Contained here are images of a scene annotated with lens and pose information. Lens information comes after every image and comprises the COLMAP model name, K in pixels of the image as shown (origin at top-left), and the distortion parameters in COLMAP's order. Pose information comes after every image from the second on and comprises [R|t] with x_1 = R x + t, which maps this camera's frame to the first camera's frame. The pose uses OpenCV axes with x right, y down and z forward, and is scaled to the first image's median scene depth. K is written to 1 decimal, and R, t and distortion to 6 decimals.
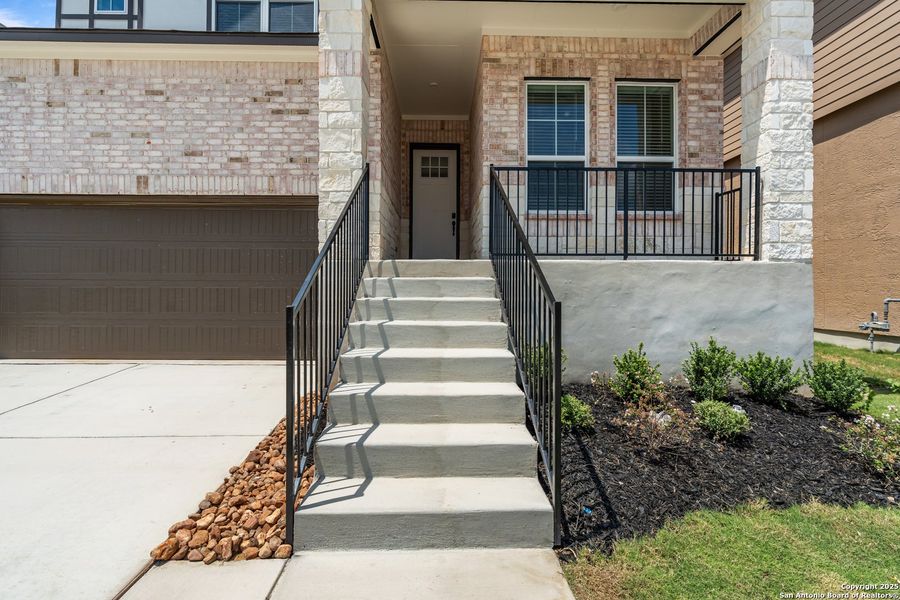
lens RADIAL K [[406.8, 0, 448.4], [0, 406.8, 286.8], [0, 0, 1]] dist [-0.011779, 0.003592]
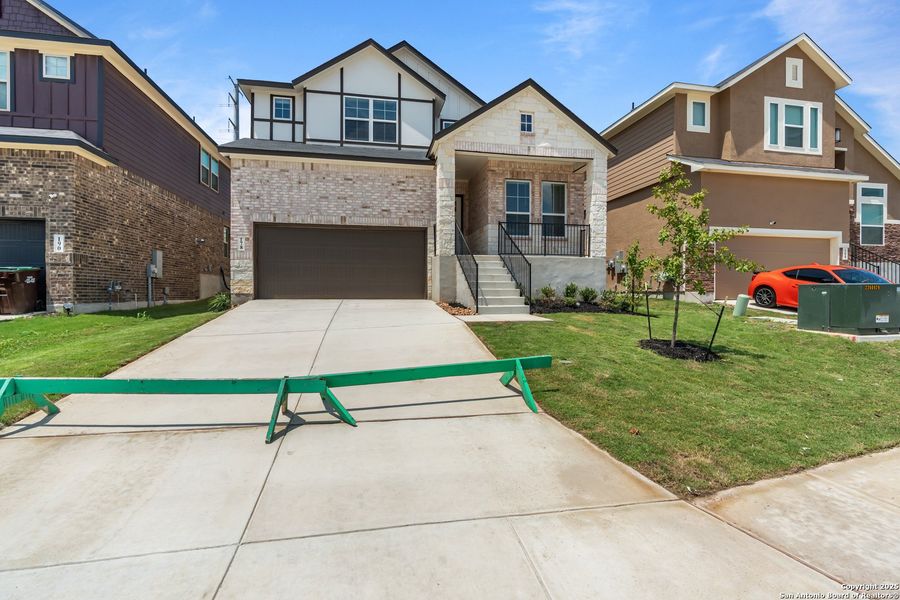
lens RADIAL K [[406.8, 0, 449.7], [0, 406.8, 291.5], [0, 0, 1]] dist [-0.011779, 0.003592]
pose [[0.985469, -0.000960, 0.169854, -0.557700], [-0.001181, 0.999921, 0.012501, 0.115270], [-0.169852, -0.012520, 0.985390, -1.340817]]
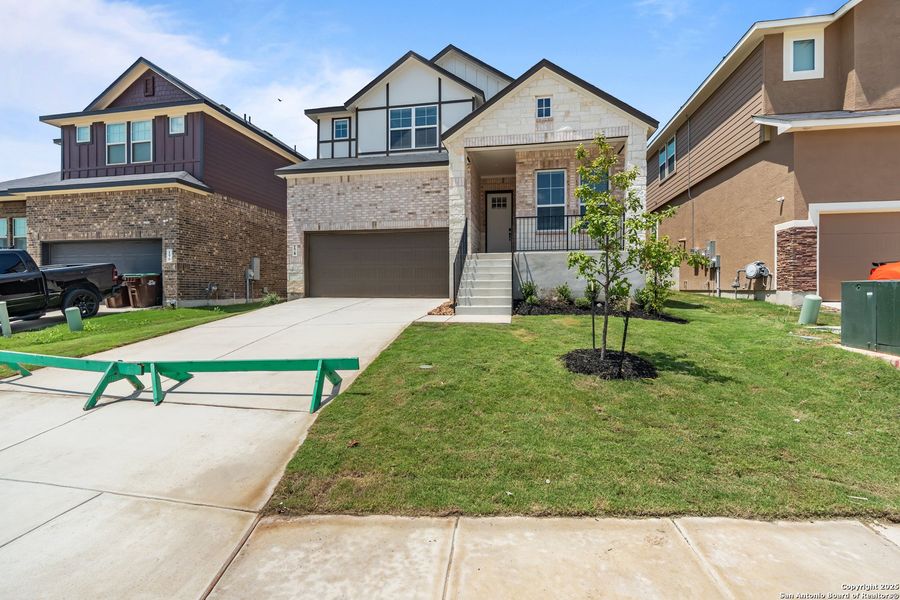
lens RADIAL K [[406.8, 0, 449.3], [0, 406.8, 288.2], [0, 0, 1]] dist [-0.011779, 0.003592]
pose [[0.978930, -0.003231, -0.204170, 0.187229], [0.004987, 0.999955, 0.008085, 0.110449], [0.204134, -0.008933, 0.978902, -1.316929]]
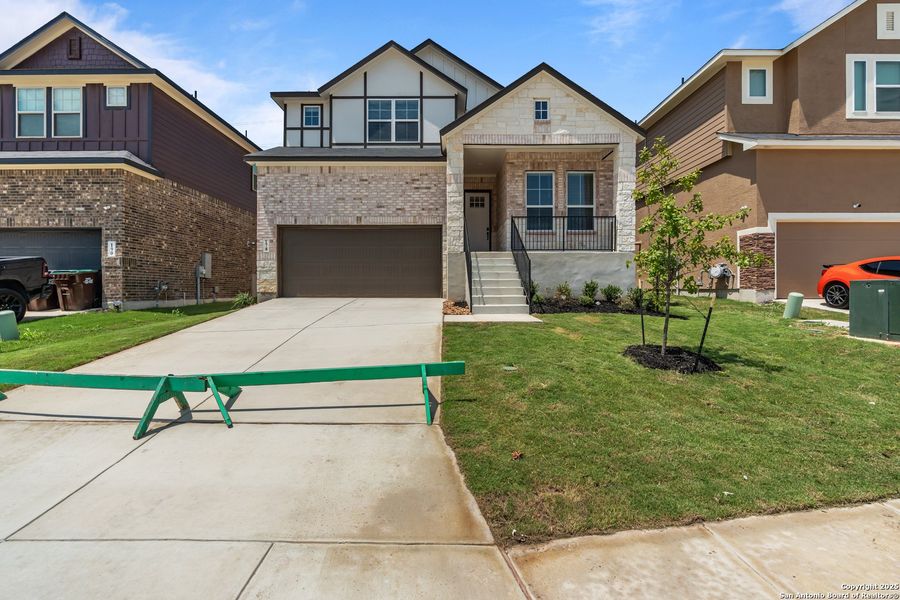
lens RADIAL K [[406.8, 0, 449.8], [0, 406.8, 286.0], [0, 0, 1]] dist [-0.011779, 0.003592]
pose [[0.999838, -0.003845, -0.017586, -0.200317], [0.003910, 0.999986, 0.003655, 0.114055], [0.017571, -0.003723, 0.999839, -1.307686]]
